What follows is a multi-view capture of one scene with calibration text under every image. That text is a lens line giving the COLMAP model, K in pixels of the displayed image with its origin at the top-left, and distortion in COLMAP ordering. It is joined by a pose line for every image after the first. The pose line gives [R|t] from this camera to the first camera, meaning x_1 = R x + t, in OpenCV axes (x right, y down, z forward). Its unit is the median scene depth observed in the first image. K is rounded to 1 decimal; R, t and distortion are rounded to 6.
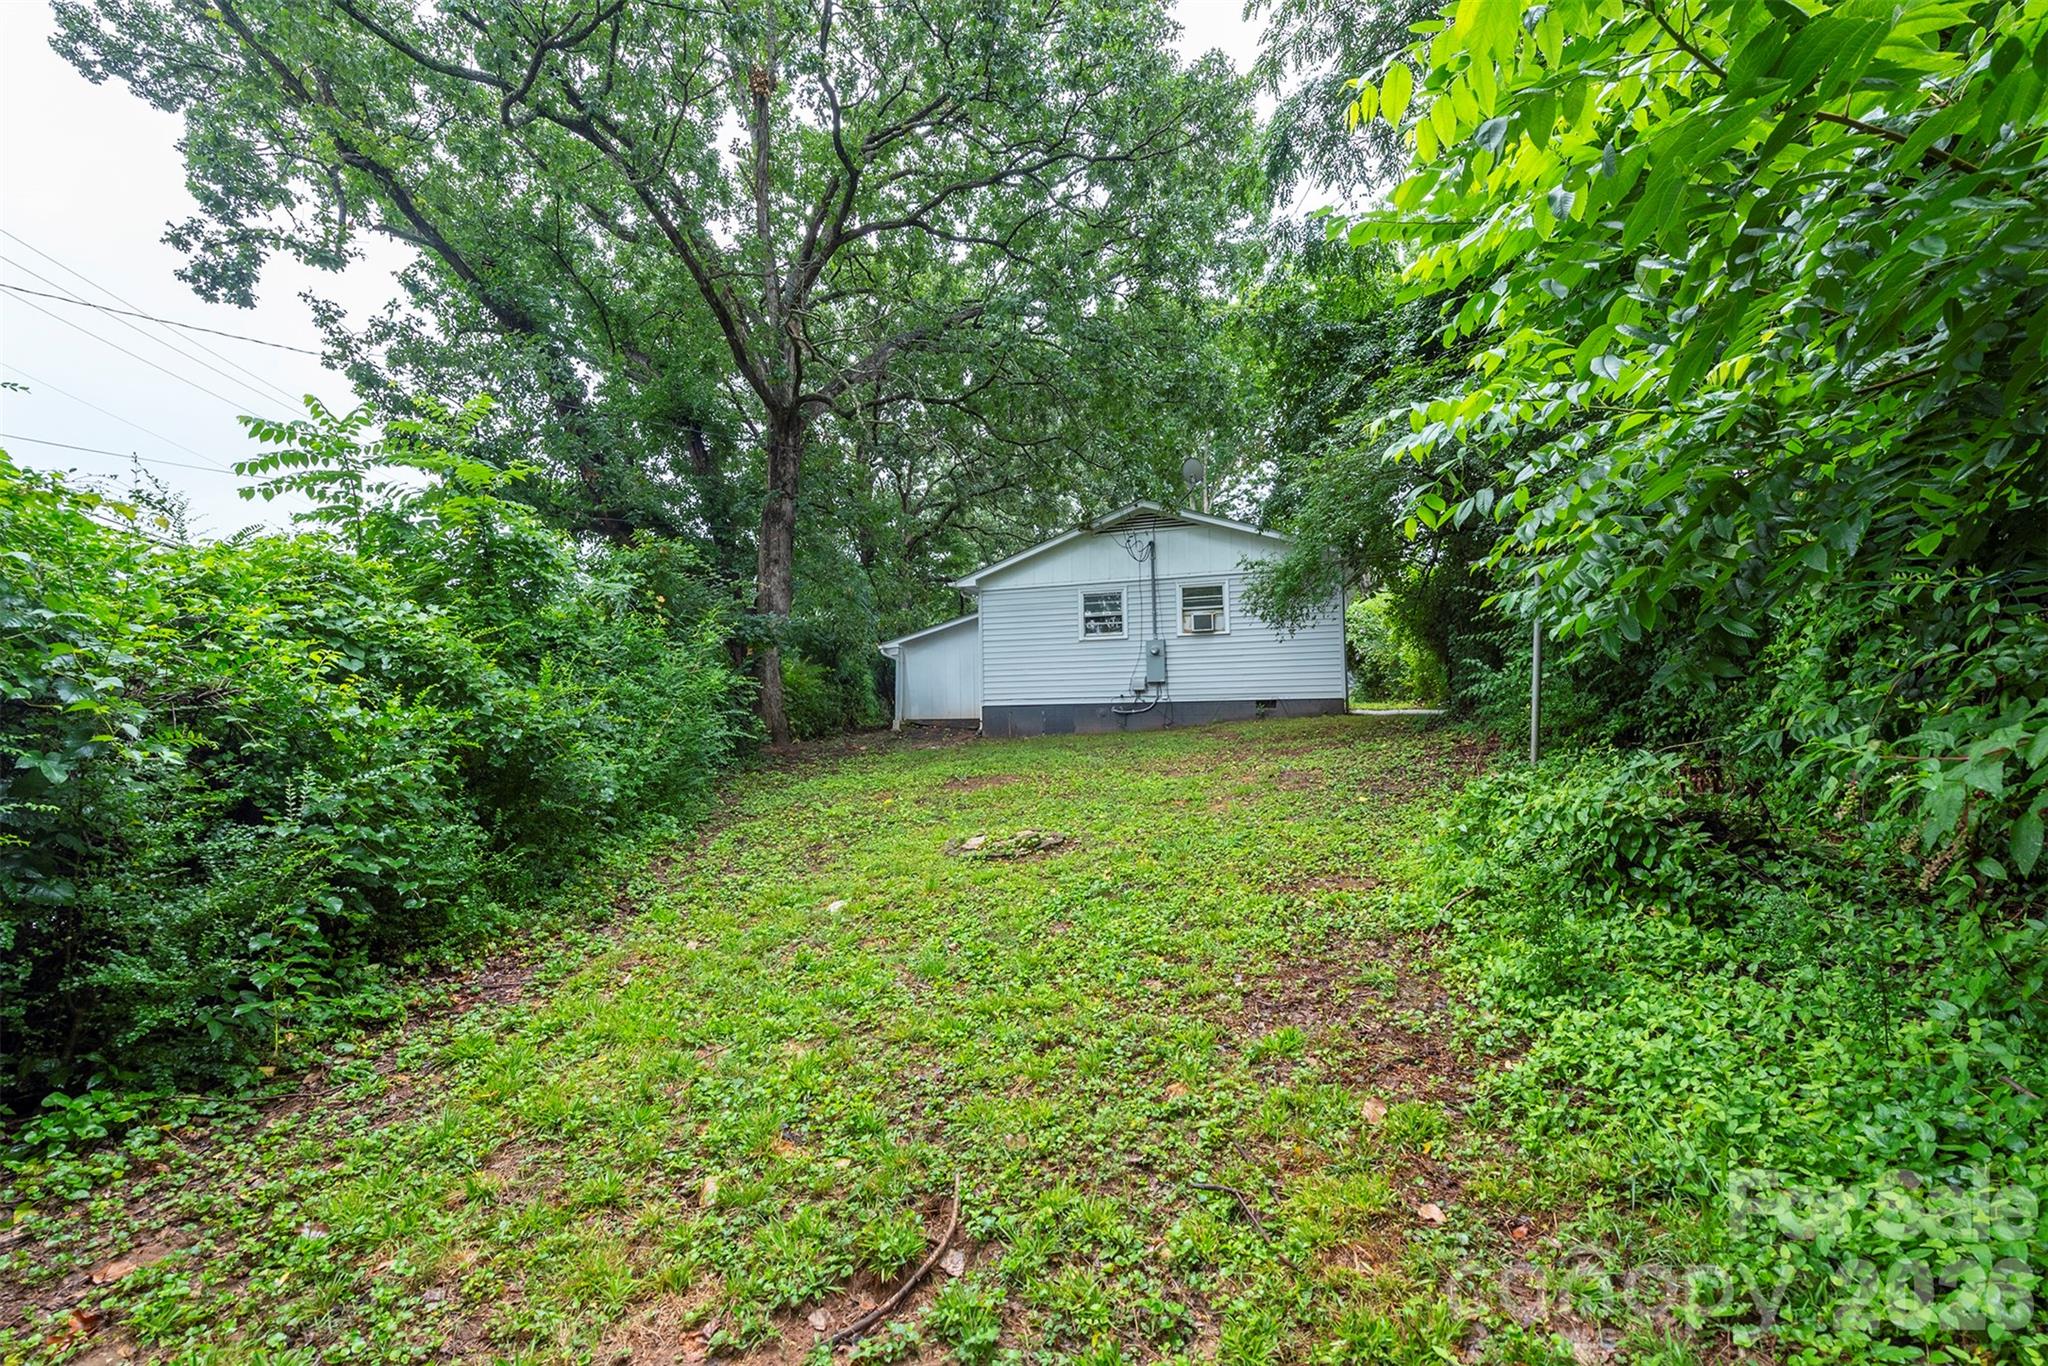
lens RADIAL K [[849.9, 0, 1024.7], [0, 849.9, 685.7], [0, 0, 1]] dist [0.018224, -0.001351]
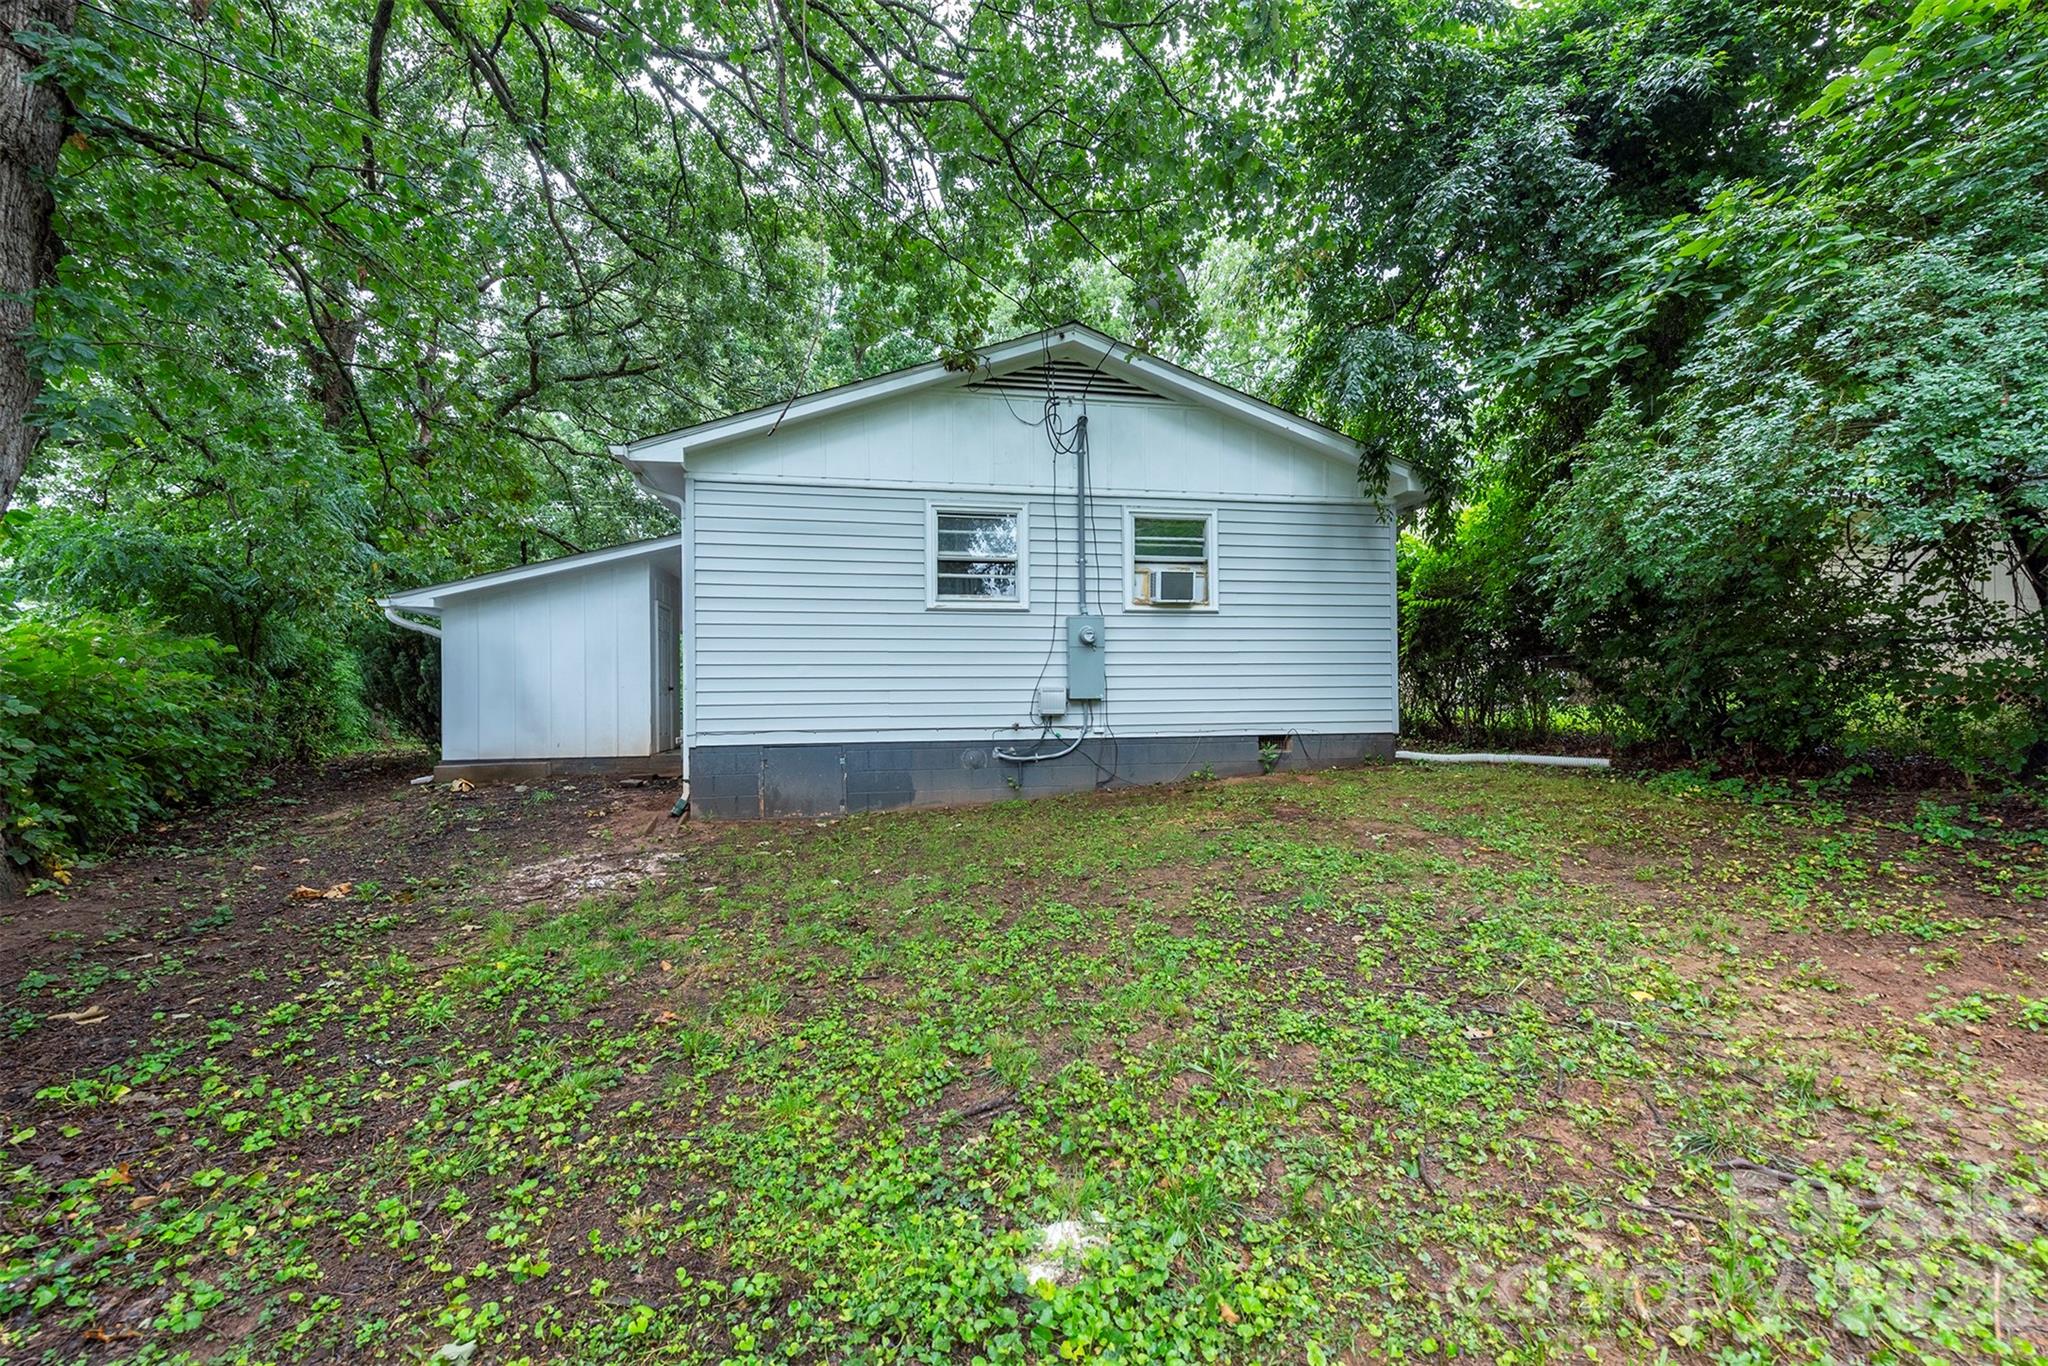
lens RADIAL K [[813.9, 0, 1020.2], [0, 813.9, 691.8], [0, 0, 1]] dist [0.001508, -0.000336]
pose [[0.869324, 0.011954, 0.494099, -0.116546], [-0.020130, 0.999734, 0.011230, -0.013004], [-0.493833, -0.019708, 0.869333, 0.596872]]
